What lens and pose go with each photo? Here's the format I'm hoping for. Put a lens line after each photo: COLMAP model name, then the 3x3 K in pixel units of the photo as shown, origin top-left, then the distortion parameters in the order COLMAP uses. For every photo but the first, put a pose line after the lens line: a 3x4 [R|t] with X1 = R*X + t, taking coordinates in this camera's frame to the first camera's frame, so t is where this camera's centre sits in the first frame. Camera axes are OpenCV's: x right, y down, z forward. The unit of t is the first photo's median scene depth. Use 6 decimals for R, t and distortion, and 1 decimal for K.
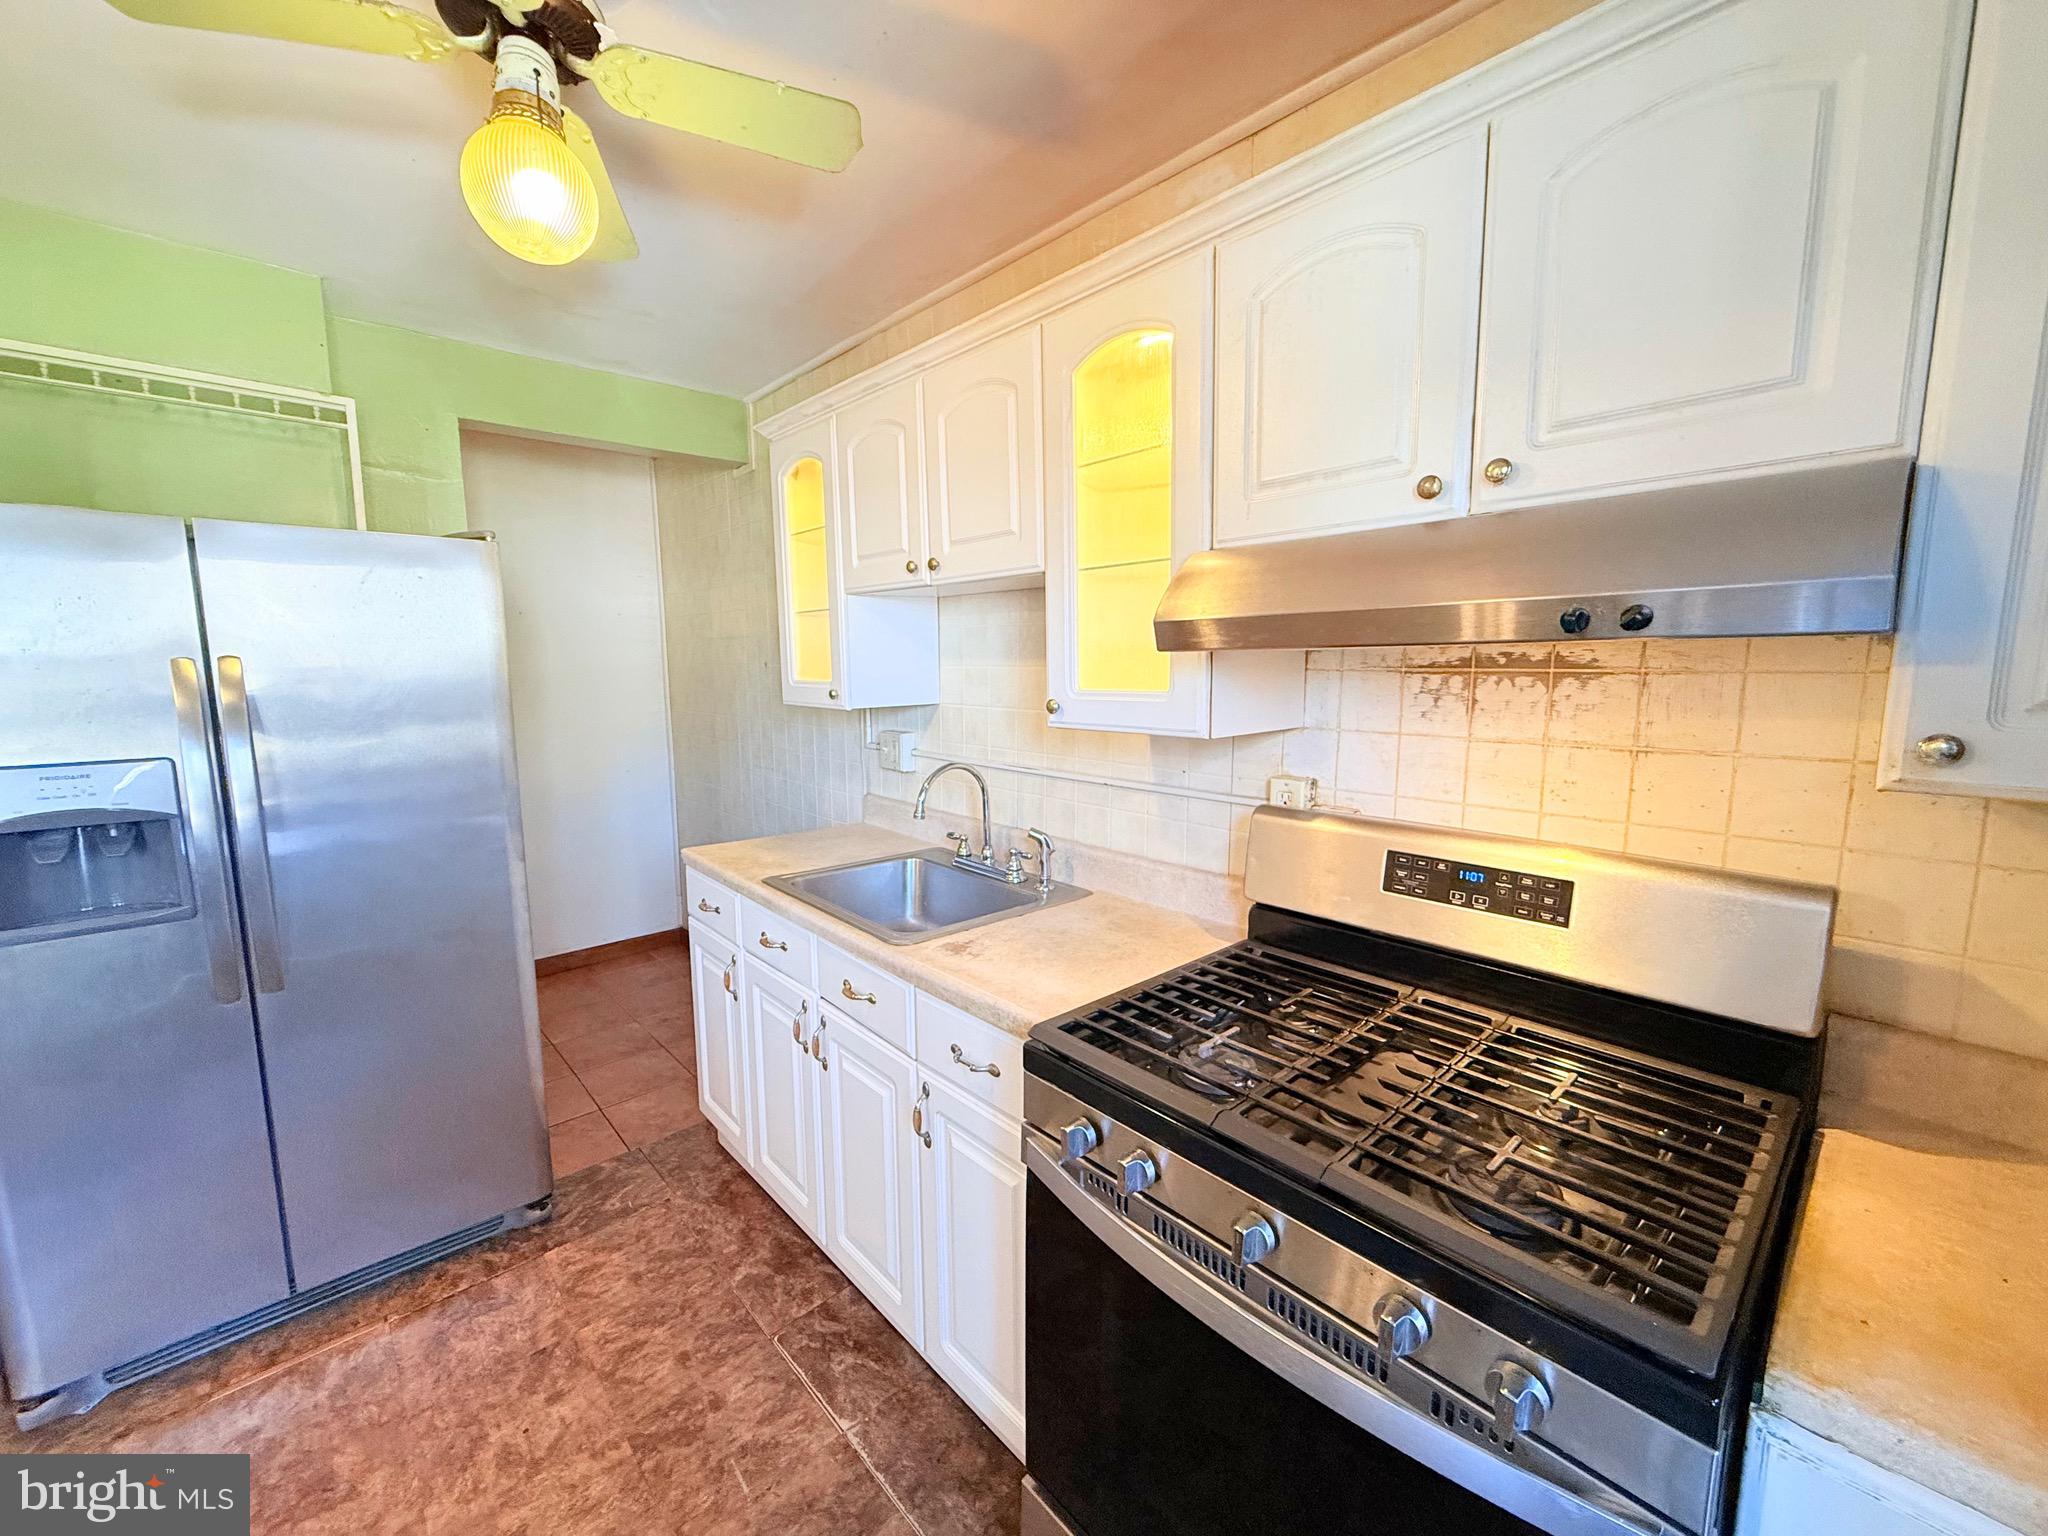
lens RADIAL K [[812.0, 0, 1017.7], [0, 812.0, 768.4], [0, 0, 1]] dist [-0.000987, 0.000101]
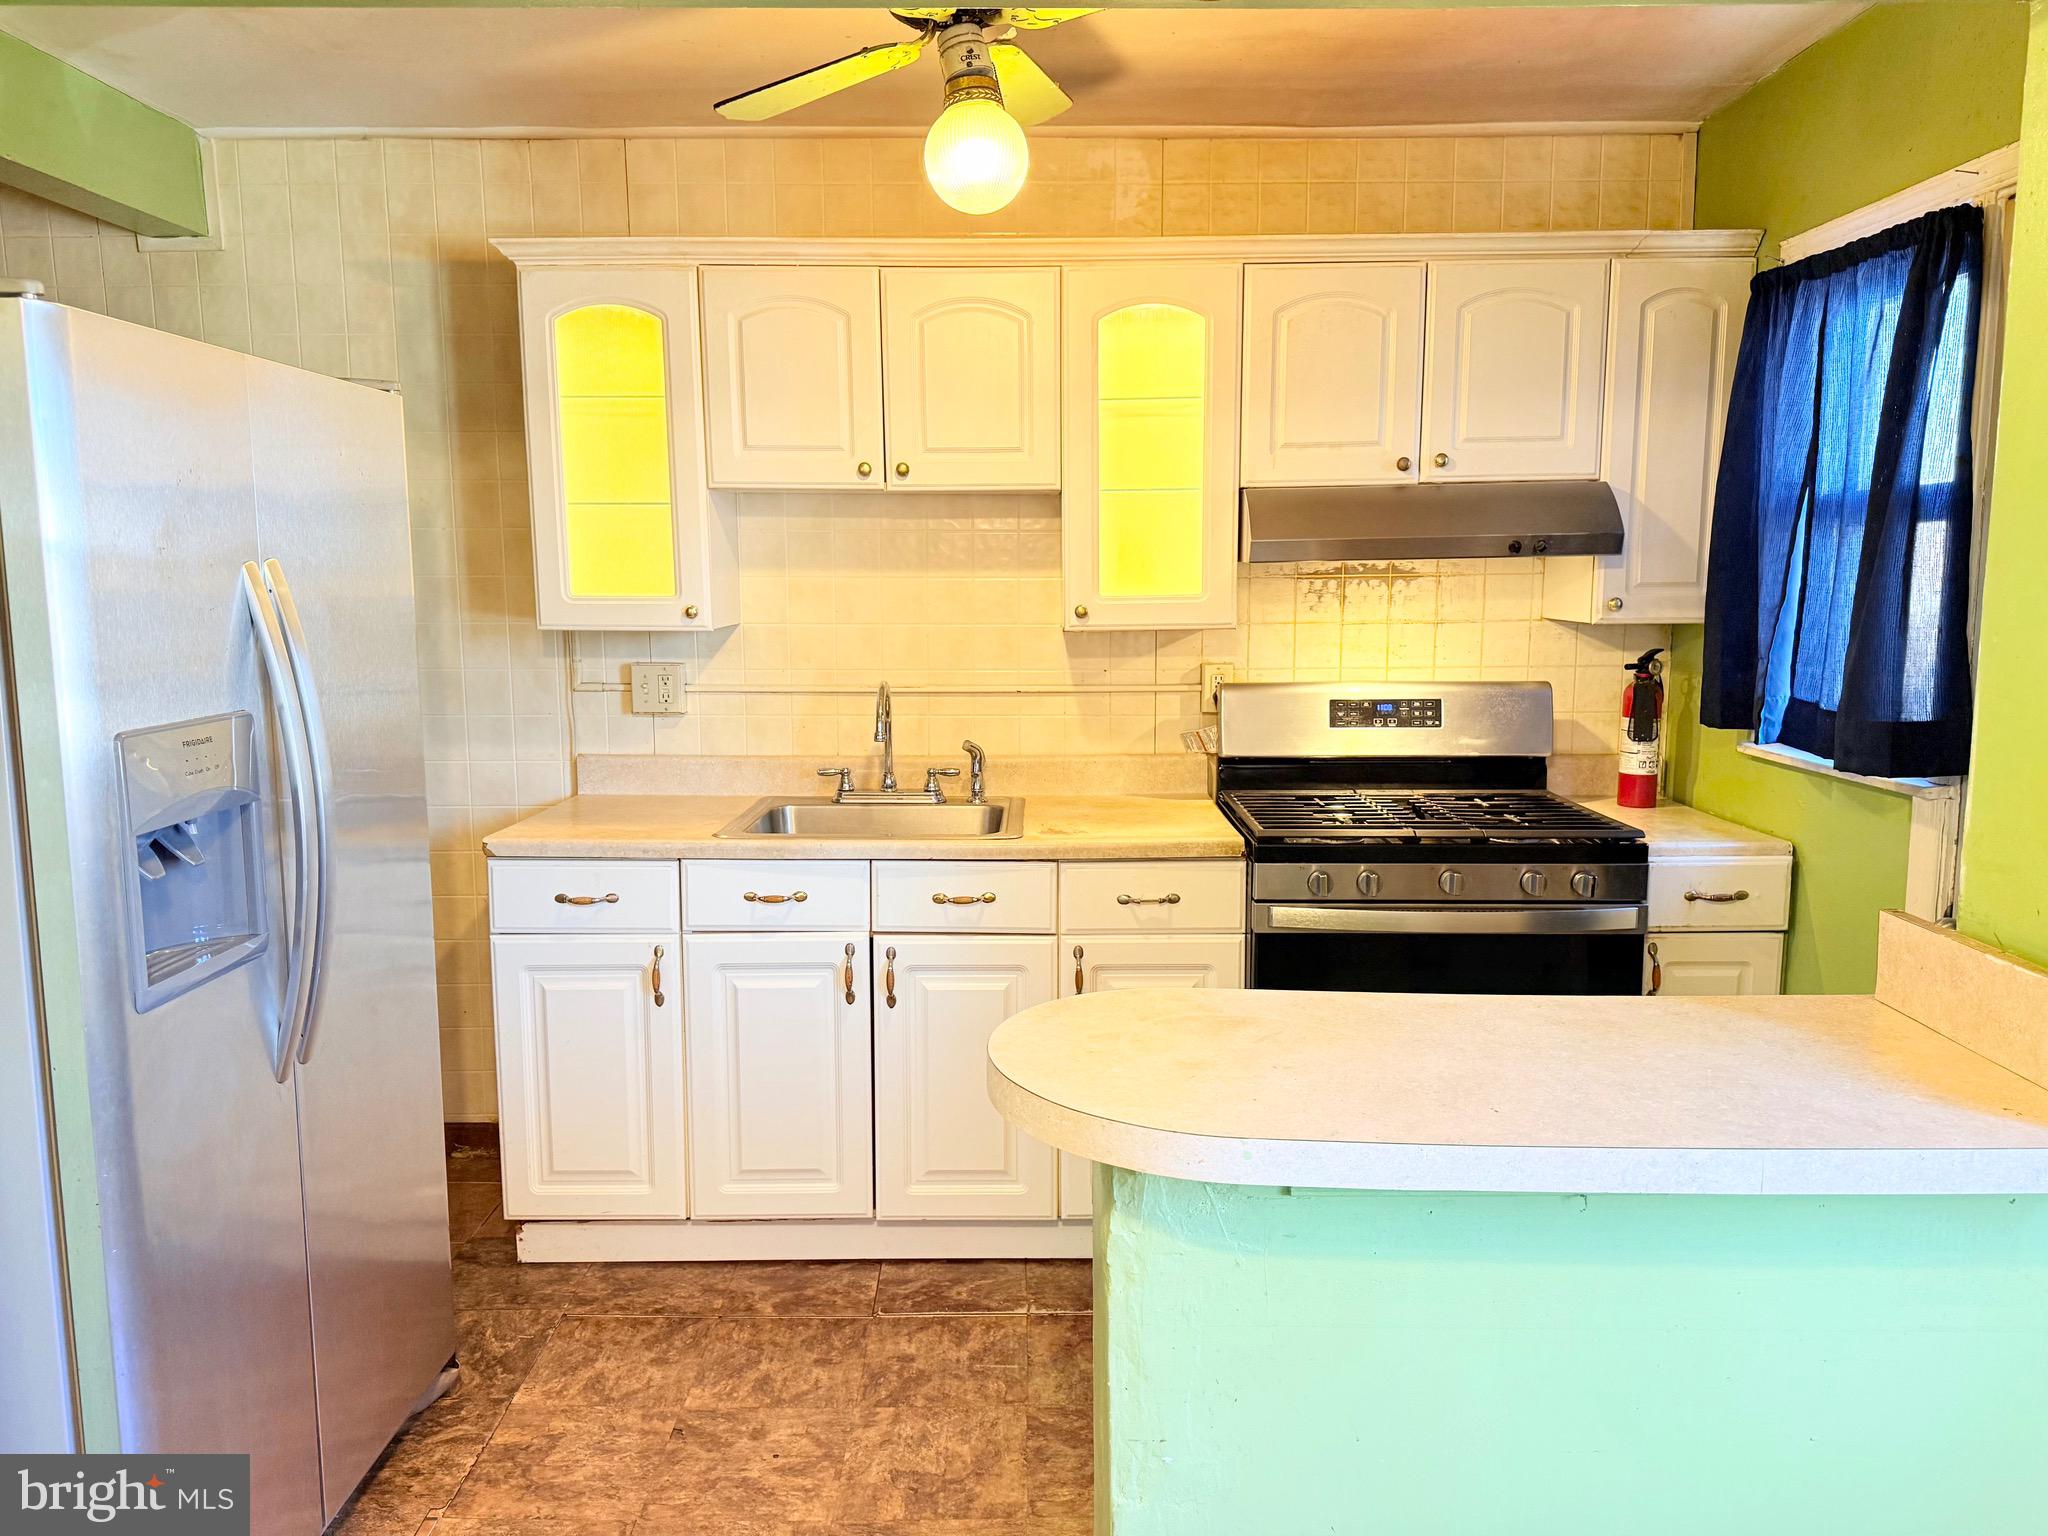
lens RADIAL K [[1441.3, 0, 1023.5], [0, 1441.3, 766.8], [0, 0, 1]] dist [0.068082, -0.027458]
pose [[0.672387, -0.094626, 0.734126, -1.476775], [0.099824, 0.994327, 0.036735, 0.056903], [-0.733437, 0.048583, 0.678019, -0.278333]]
